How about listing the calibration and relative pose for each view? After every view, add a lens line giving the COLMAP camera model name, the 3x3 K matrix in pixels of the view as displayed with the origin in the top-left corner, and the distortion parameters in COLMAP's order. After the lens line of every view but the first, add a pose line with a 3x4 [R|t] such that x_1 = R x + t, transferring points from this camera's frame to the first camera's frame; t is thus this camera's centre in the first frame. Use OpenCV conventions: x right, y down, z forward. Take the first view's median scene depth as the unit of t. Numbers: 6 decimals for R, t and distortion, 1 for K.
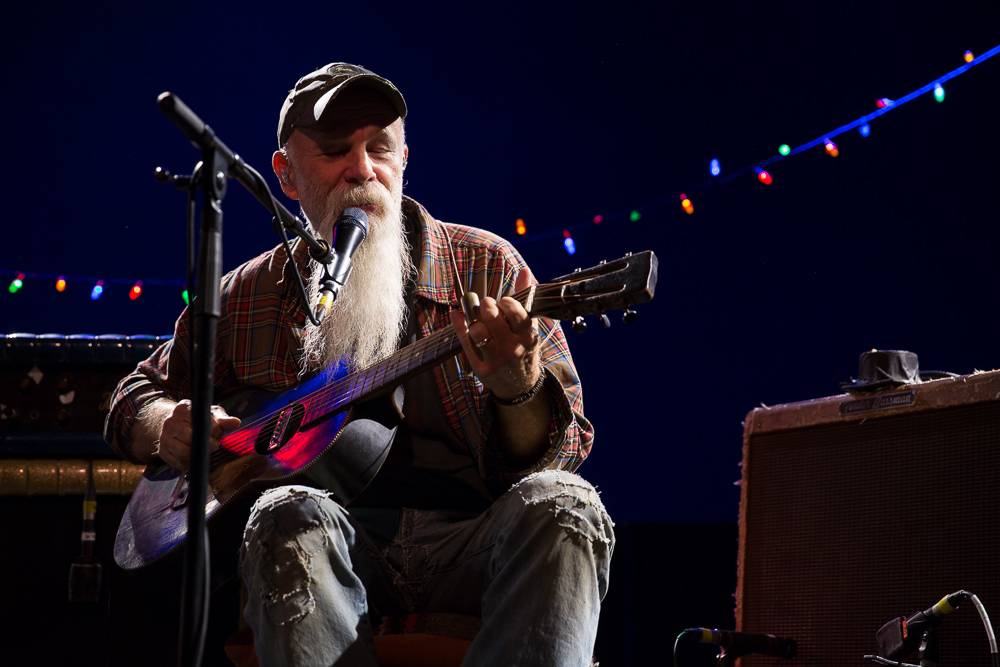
lens RADIAL K [[2001.4, 0, 502.8], [0, 2001.4, 320.0], [0, 0, 1]] dist [0.193903, 0.123719]
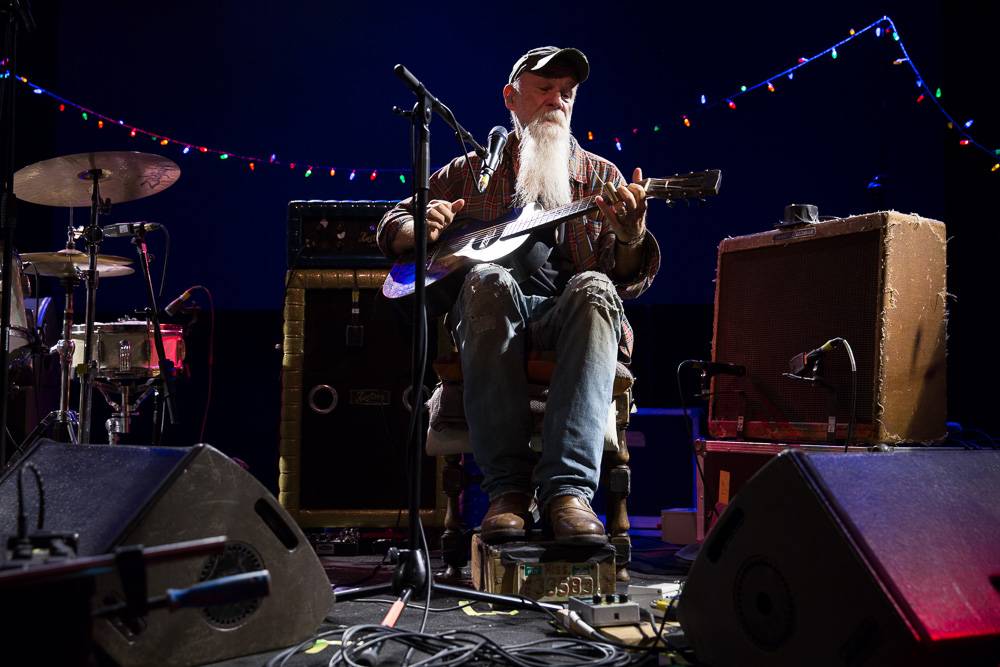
lens RADIAL K [[1151.7, 0, 500.6], [0, 1151.7, 343.7], [0, 0, 1]] dist [0.005609, 0.071839]
pose [[0.997851, -0.001682, -0.065506, -0.005644], [0.010302, 0.991266, 0.131477, 0.000473], [0.064713, -0.131870, 0.989152, -0.031541]]
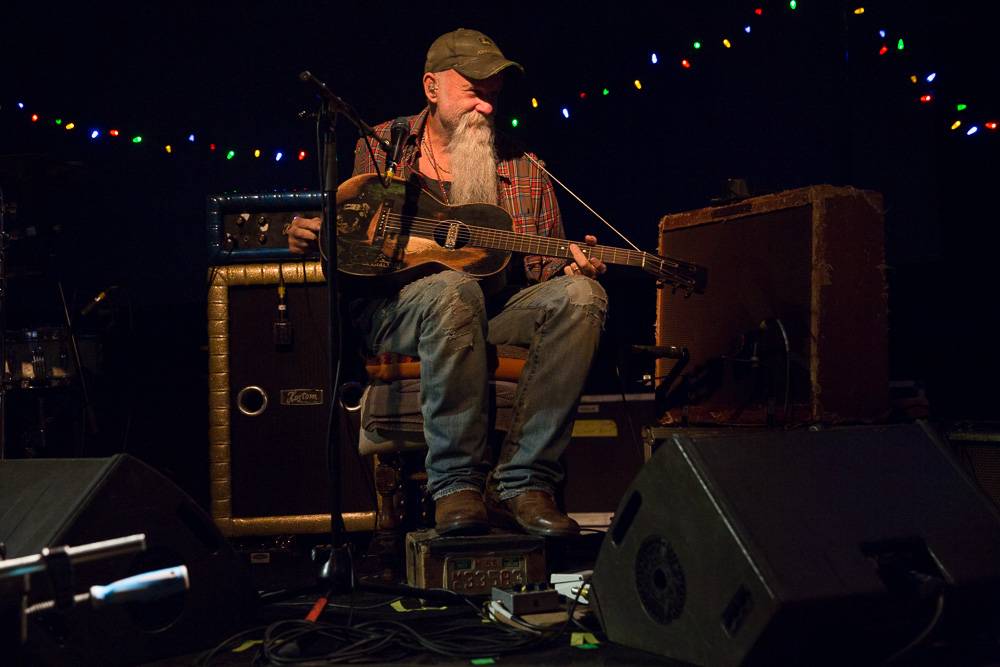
lens RADIAL K [[1333.7, 0, 497.5], [0, 1333.7, 357.3], [0, 0, 1]] dist [0.053626, 0.038642]
pose [[0.997805, -0.042684, -0.050637, 0.039610], [0.050166, 0.986301, 0.157140, -0.024097], [0.043236, -0.159335, 0.986277, -0.146197]]
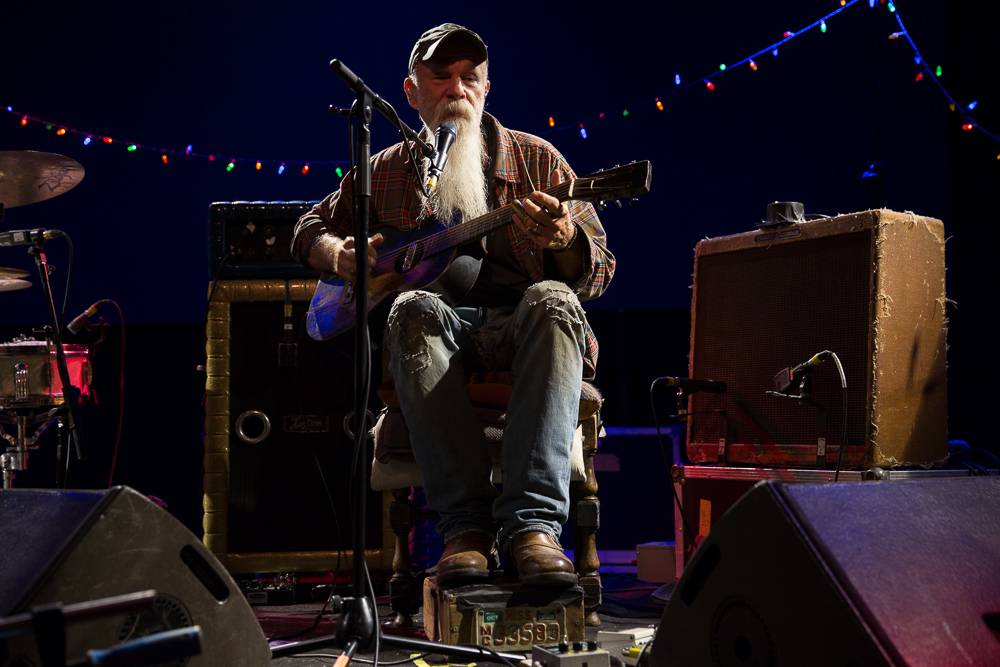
lens RADIAL K [[1328.8, 0, 506.5], [0, 1328.8, 343.9], [0, 0, 1]] dist [0.064112, 0.014267]
pose [[0.999494, -0.017561, -0.026525, -0.002135], [0.020778, 0.991771, 0.126331, -0.011351], [0.024088, -0.126818, 0.991634, -0.061089]]
